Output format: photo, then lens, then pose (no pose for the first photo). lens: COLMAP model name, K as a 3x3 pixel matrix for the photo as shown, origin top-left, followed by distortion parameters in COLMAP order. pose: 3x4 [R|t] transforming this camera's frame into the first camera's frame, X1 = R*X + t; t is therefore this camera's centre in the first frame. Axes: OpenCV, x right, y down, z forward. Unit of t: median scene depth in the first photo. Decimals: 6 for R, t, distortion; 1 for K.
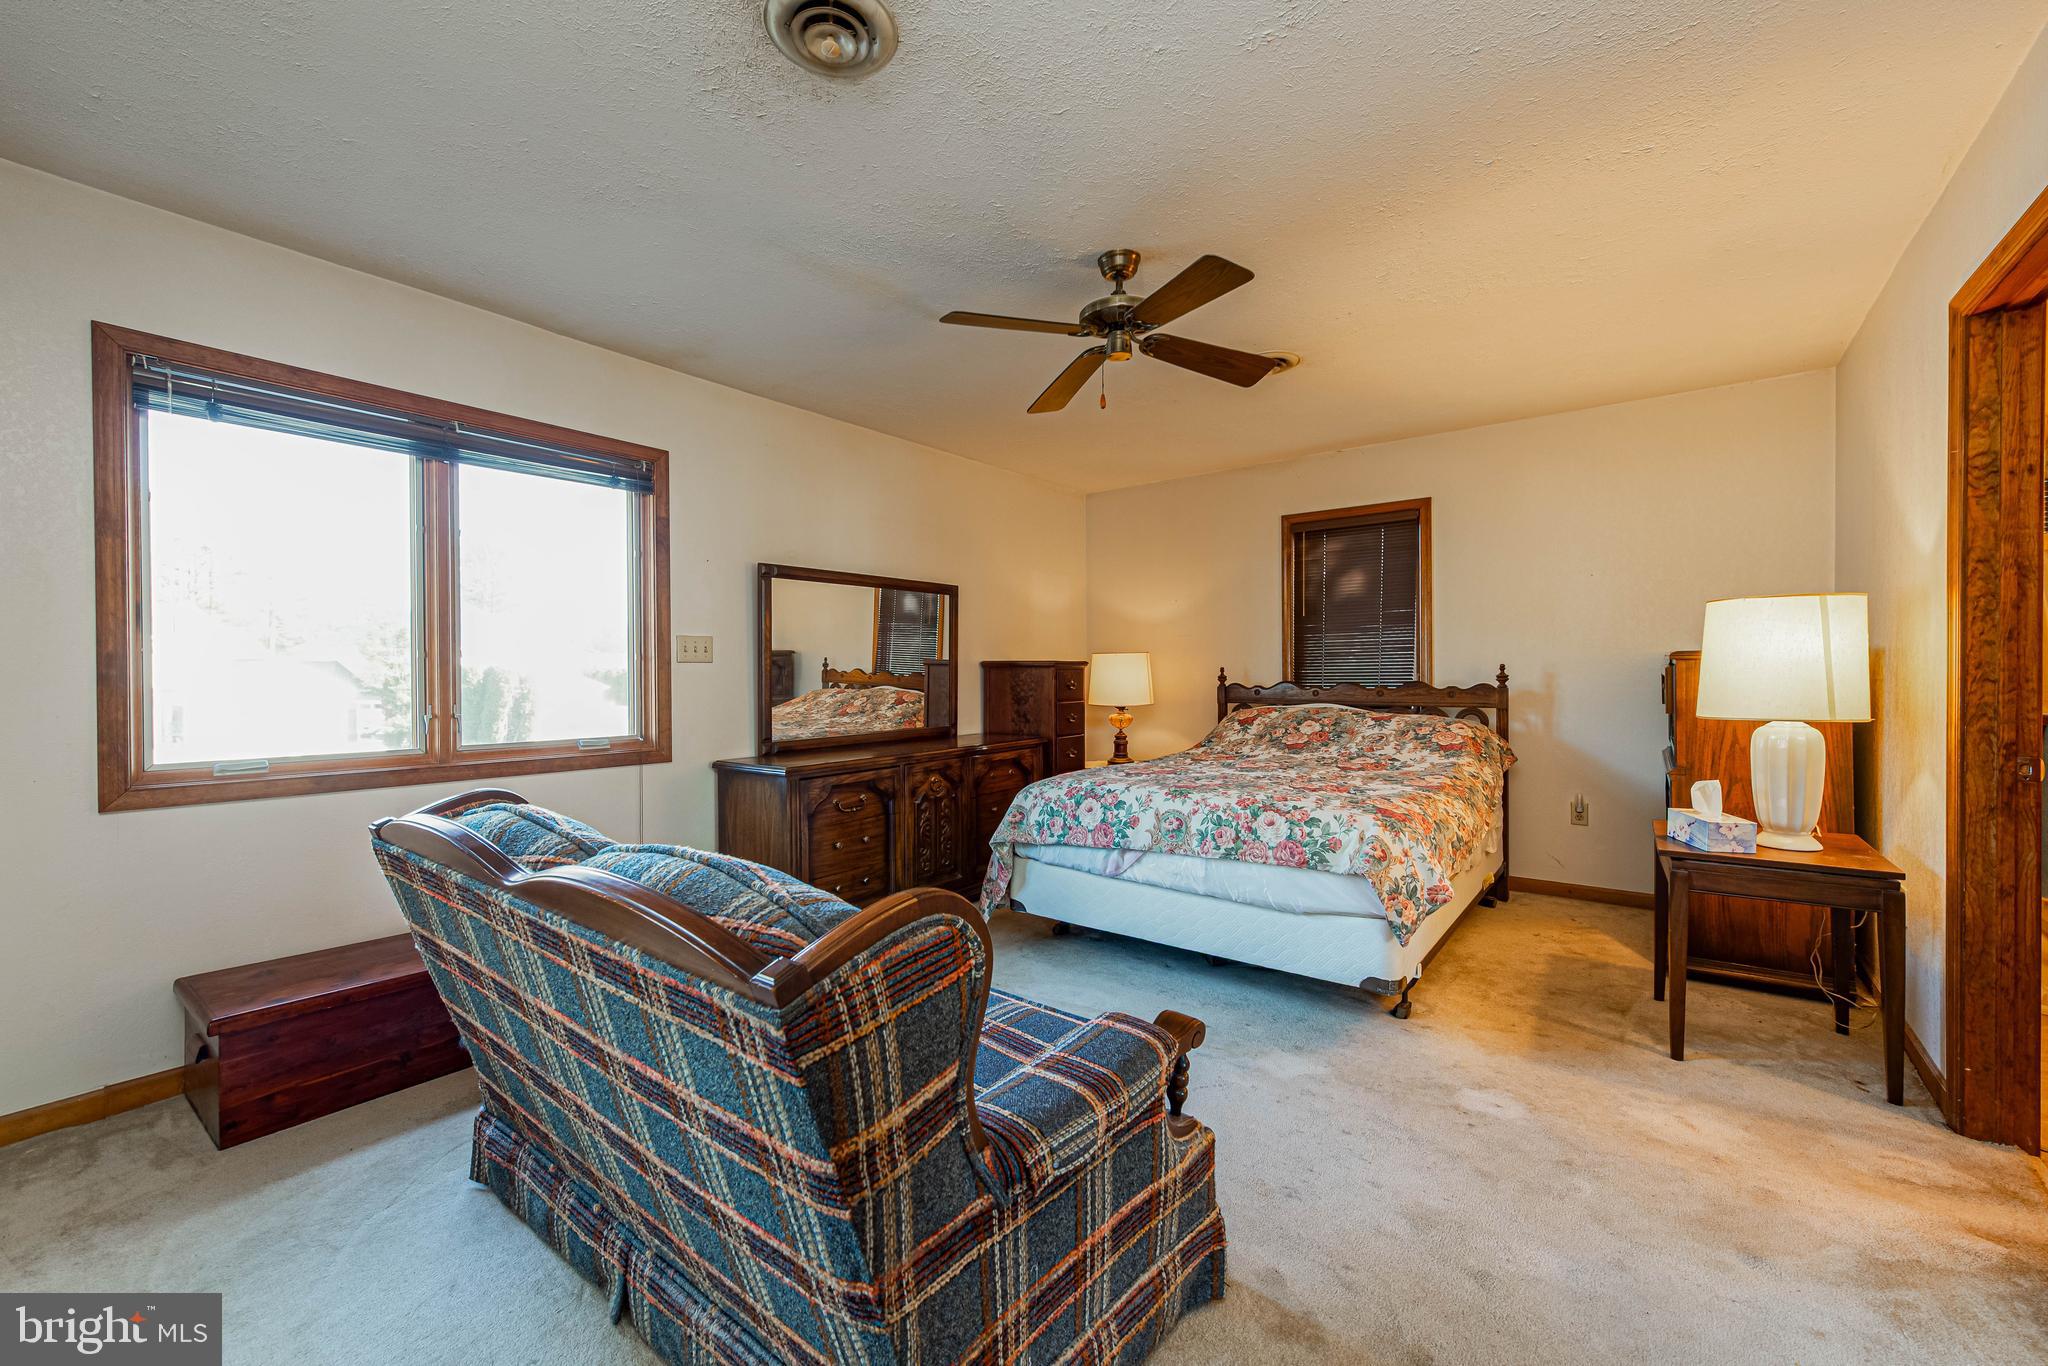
lens RADIAL K [[821.3, 0, 1005.4], [0, 821.3, 675.1], [0, 0, 1]] dist [0.004192, -0.001259]
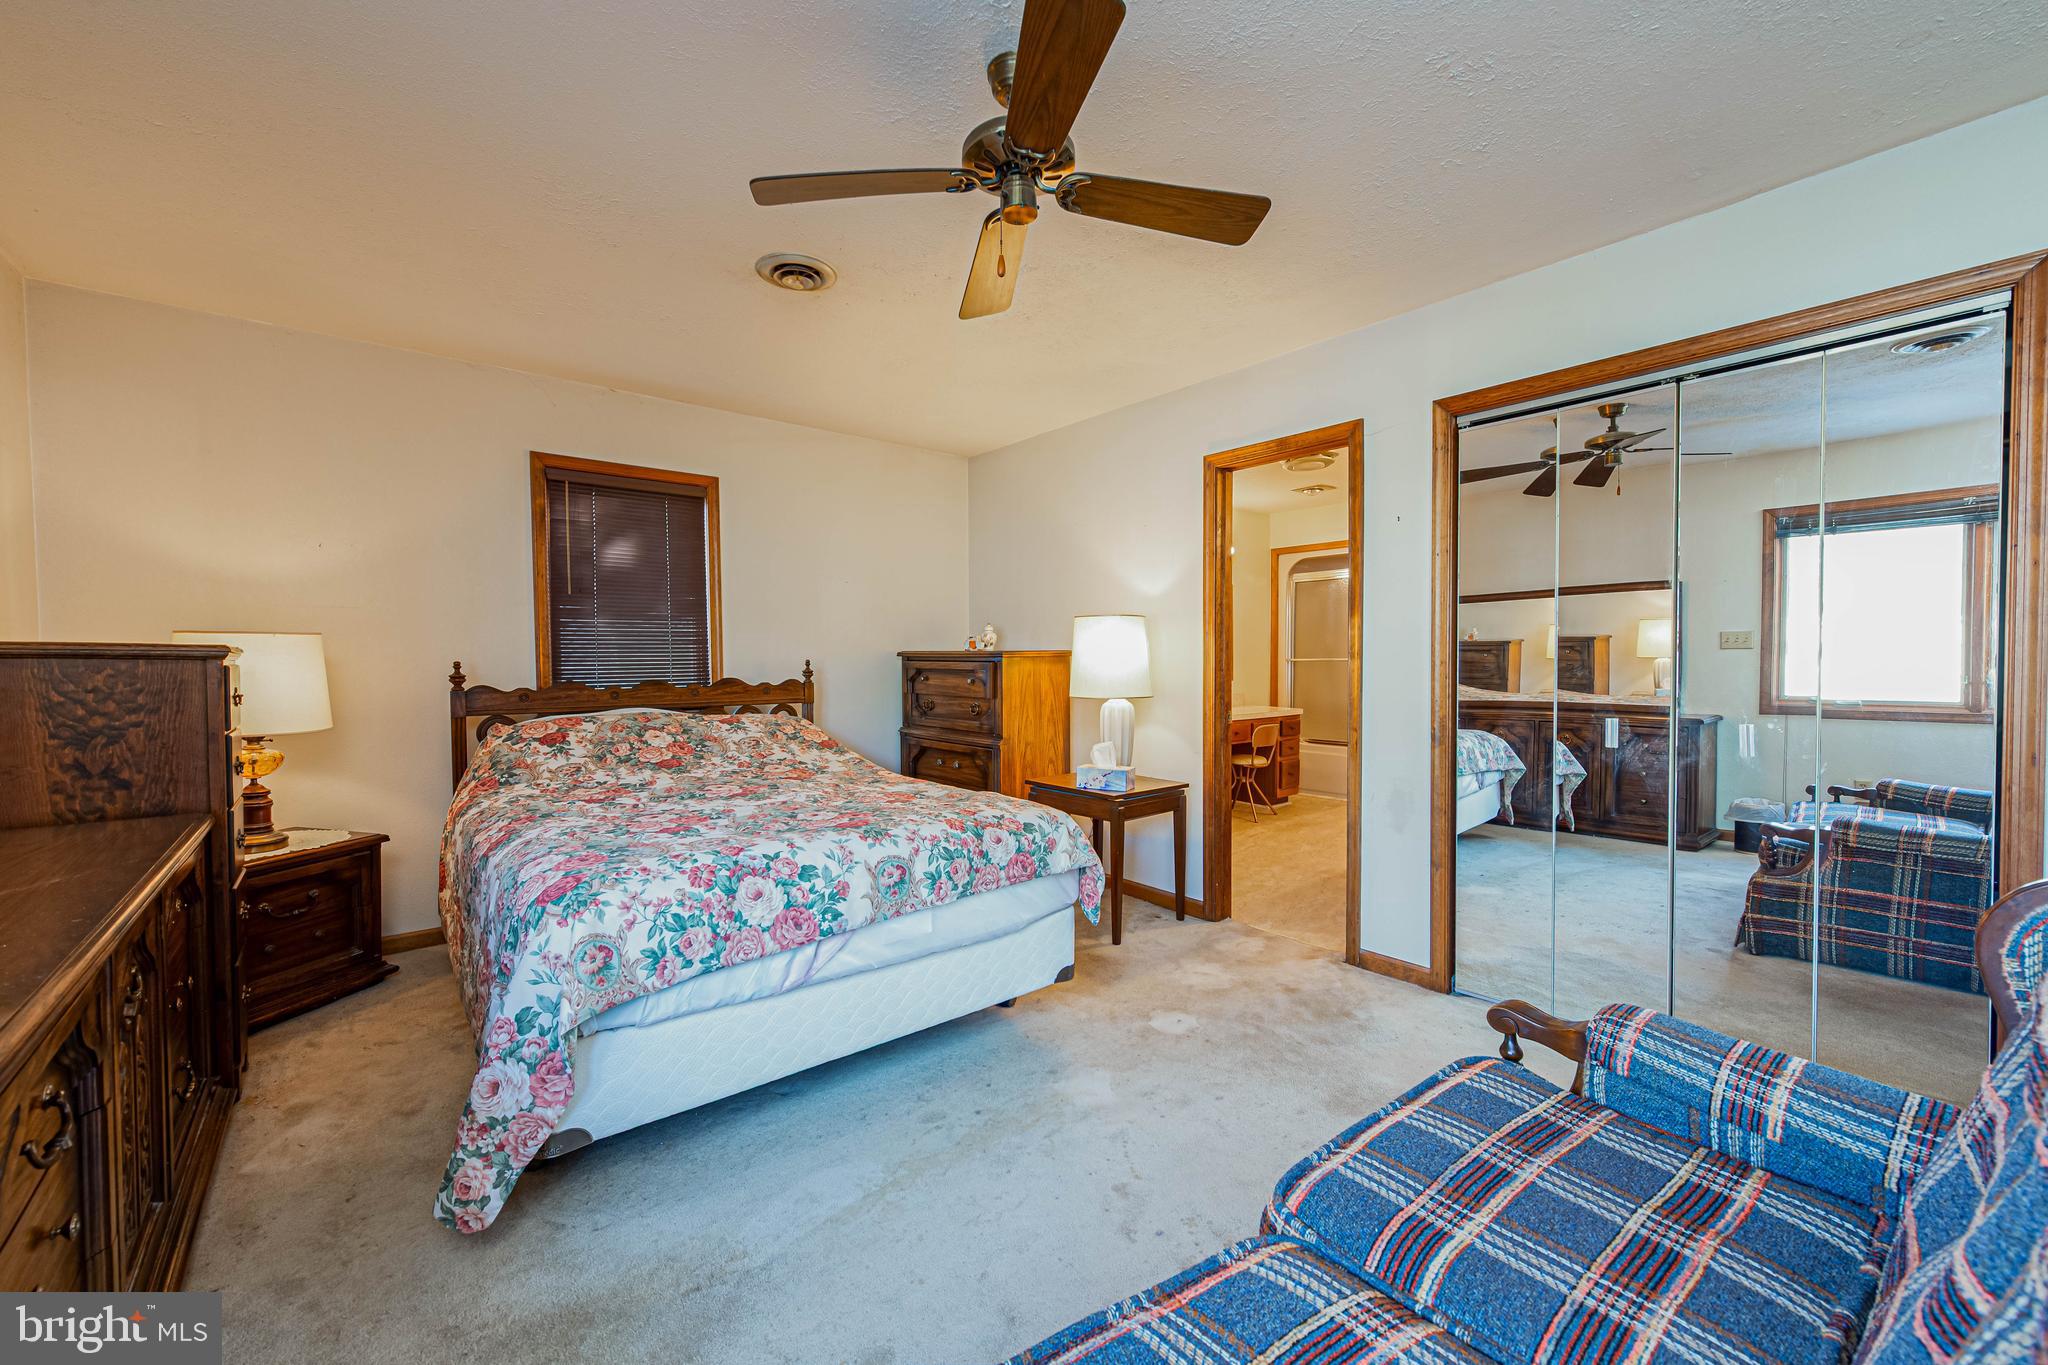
lens RADIAL K [[821.3, 0, 1014.9], [0, 821.3, 680.8], [0, 0, 1]] dist [0.004192, -0.001259]
pose [[0.208808, -0.017671, 0.977797, -0.439095], [0.008776, 0.999830, 0.016195, -0.001355], [-0.977917, 0.005200, 0.208928, 0.679726]]
